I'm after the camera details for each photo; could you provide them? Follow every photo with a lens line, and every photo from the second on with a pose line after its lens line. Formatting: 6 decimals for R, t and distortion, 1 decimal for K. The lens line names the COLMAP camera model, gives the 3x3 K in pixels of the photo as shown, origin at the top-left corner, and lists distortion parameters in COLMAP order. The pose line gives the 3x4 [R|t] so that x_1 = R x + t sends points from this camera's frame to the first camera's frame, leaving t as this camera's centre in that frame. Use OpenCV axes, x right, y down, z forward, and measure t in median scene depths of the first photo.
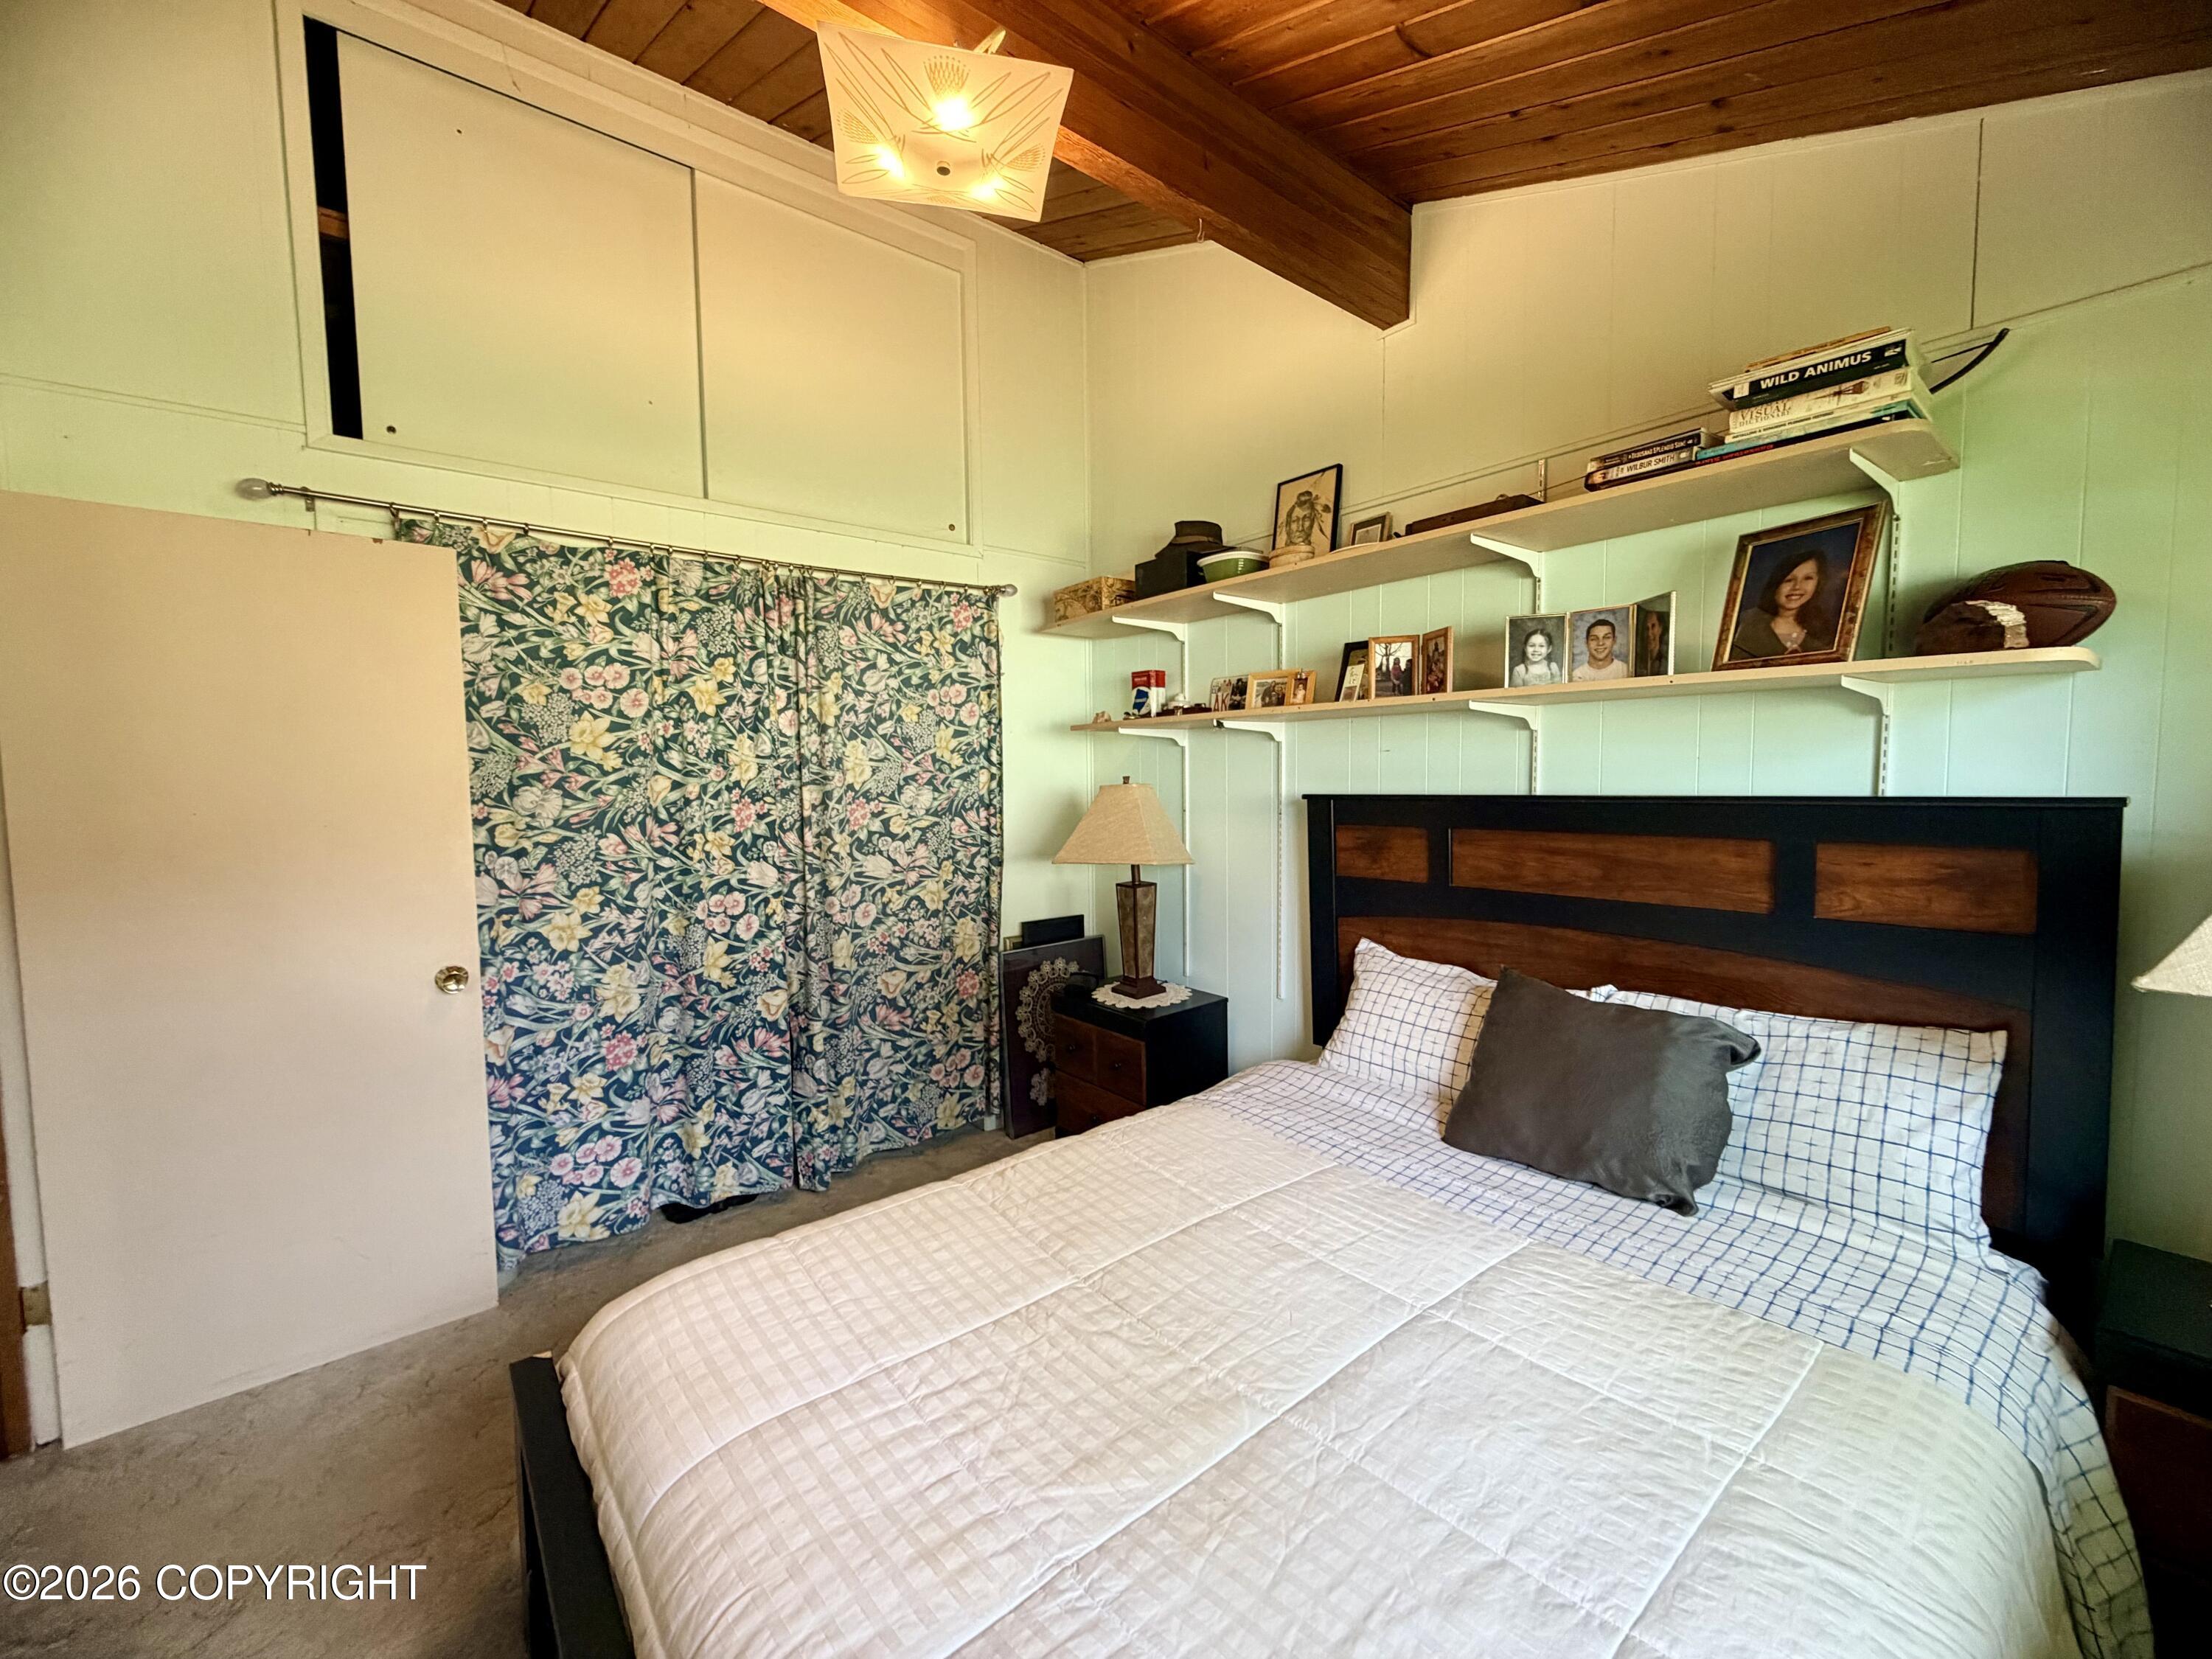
lens RADIAL K [[891.8, 0, 1106.7], [0, 891.8, 828.9], [0, 0, 1]] dist [0.016422, 0.000005]
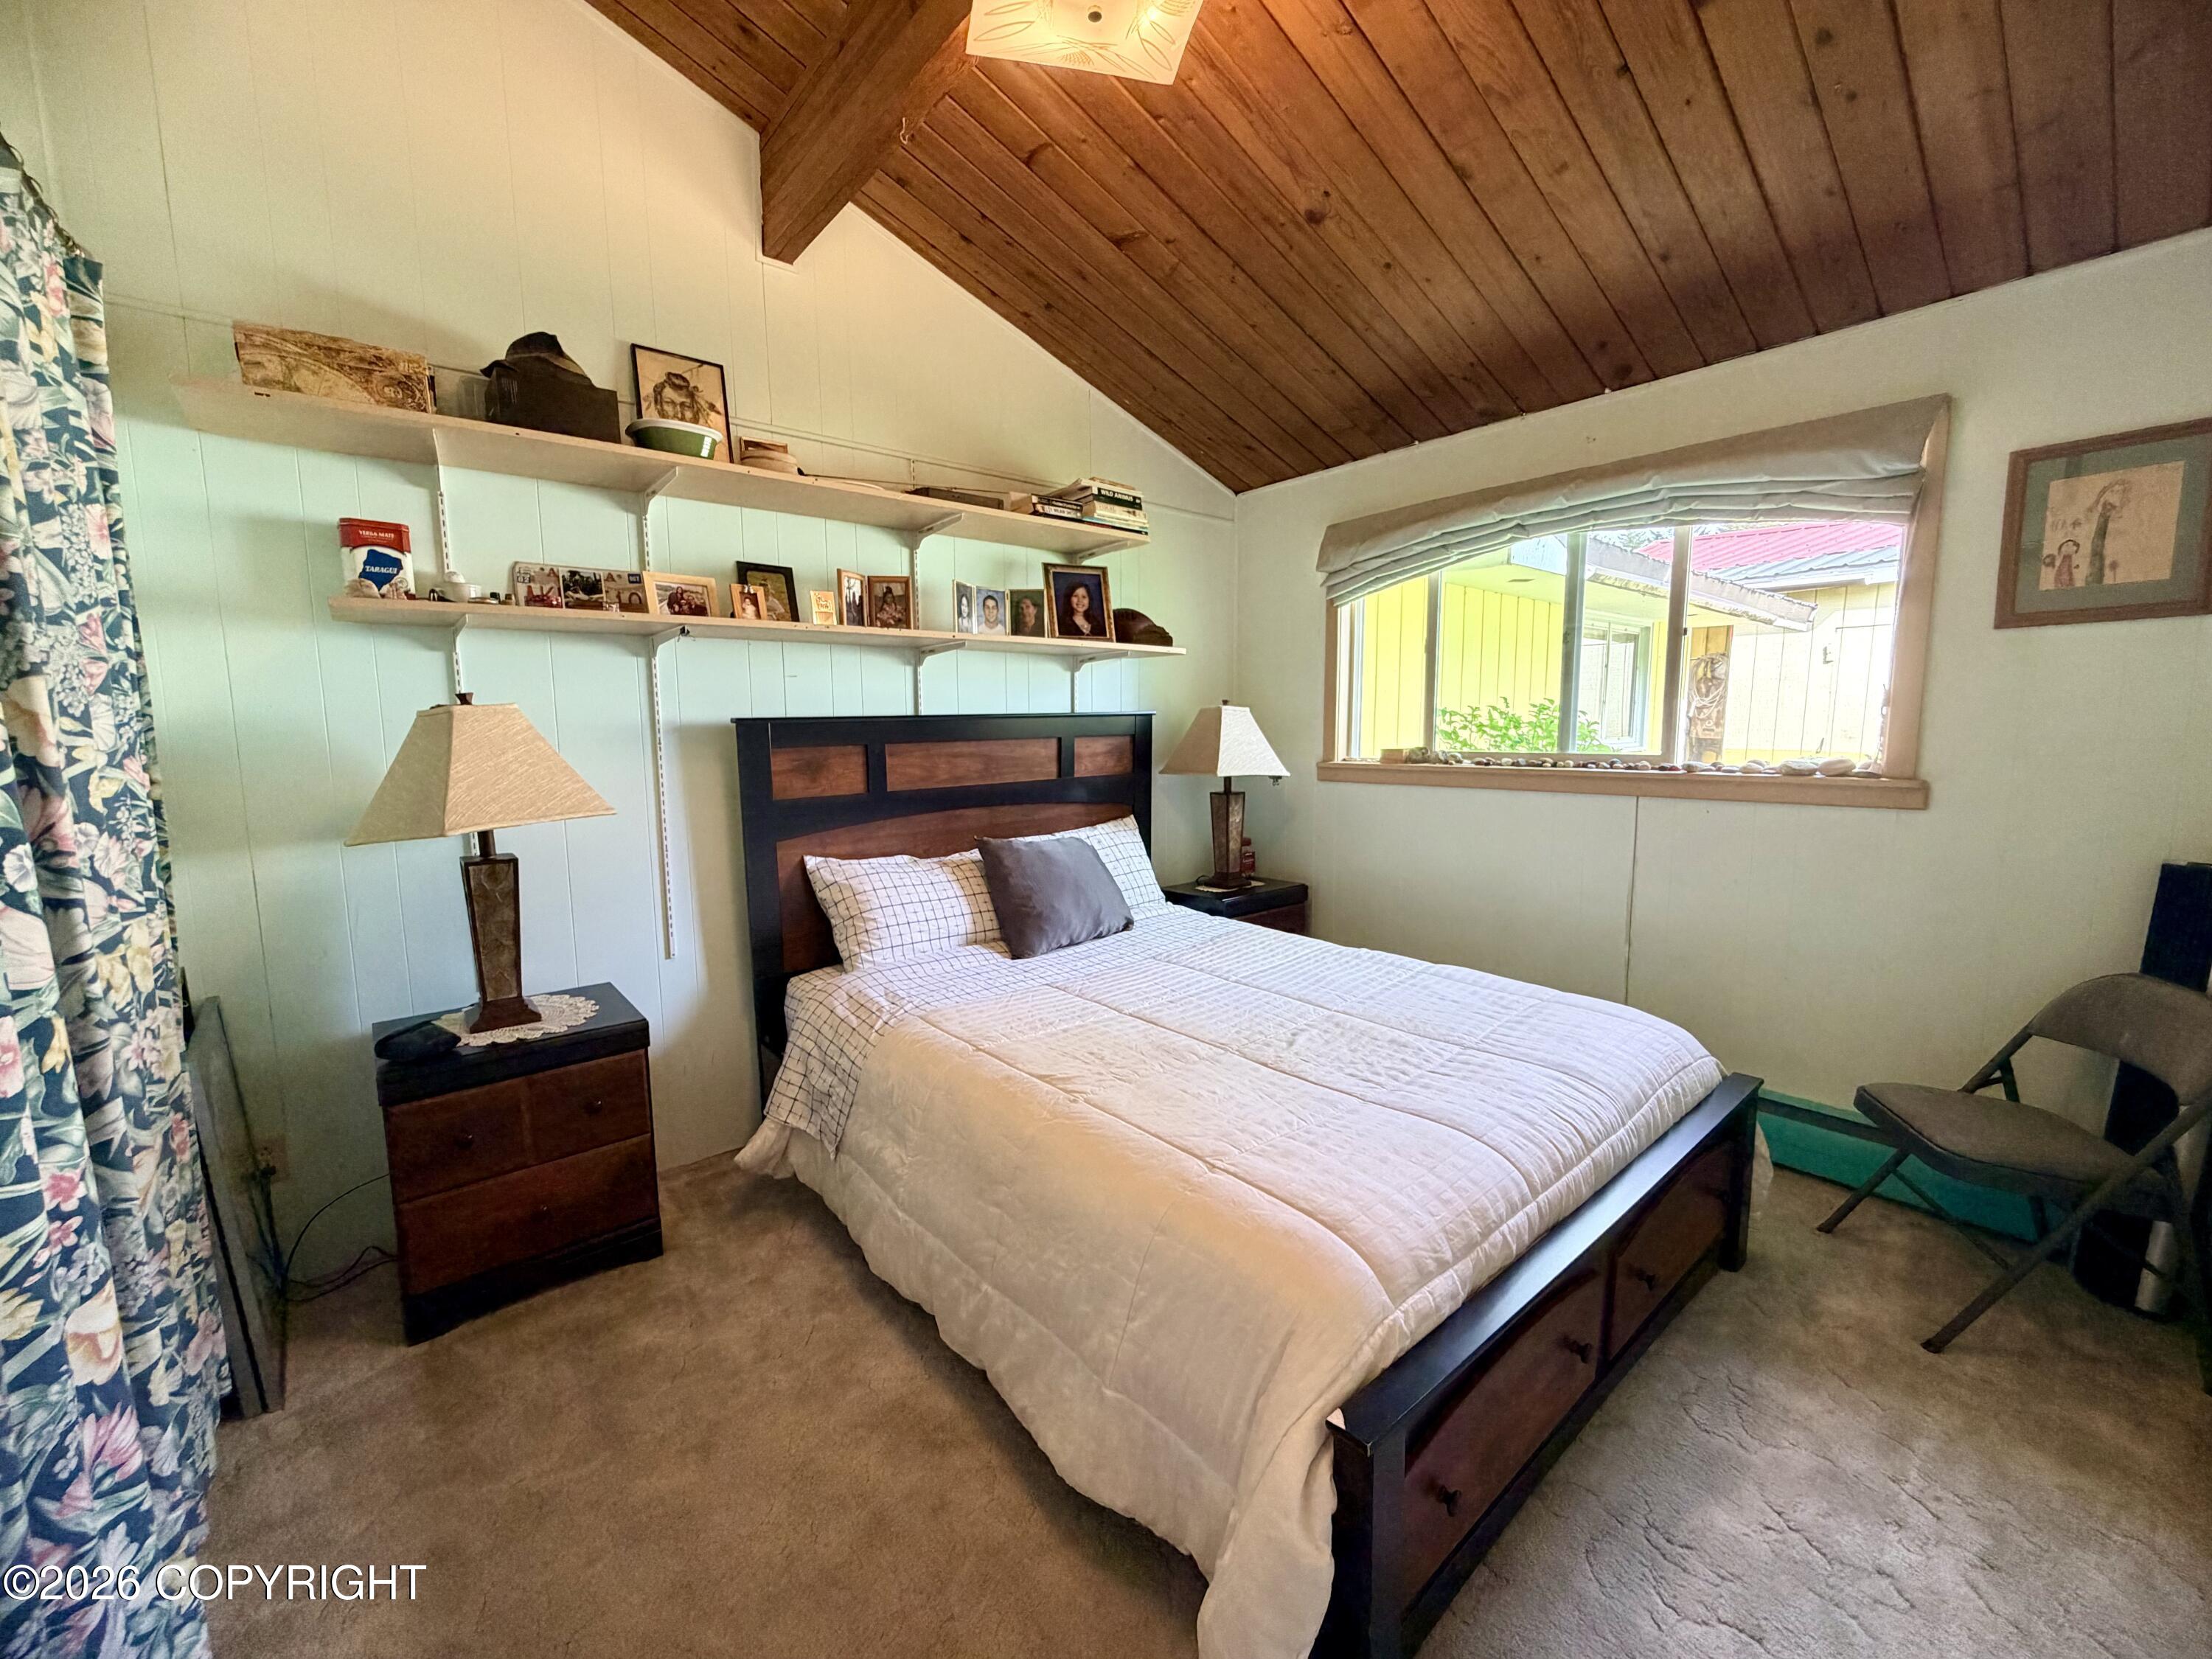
lens RADIAL K [[885.7, 0, 1106.7], [0, 885.7, 823.4], [0, 0, 1]] dist [-0.000977, -0.000098]
pose [[-0.021926, -0.104959, 0.994235, -0.812007], [0.076374, 0.991392, 0.106343, 0.001629], [-0.996838, 0.078265, -0.013721, 0.723365]]
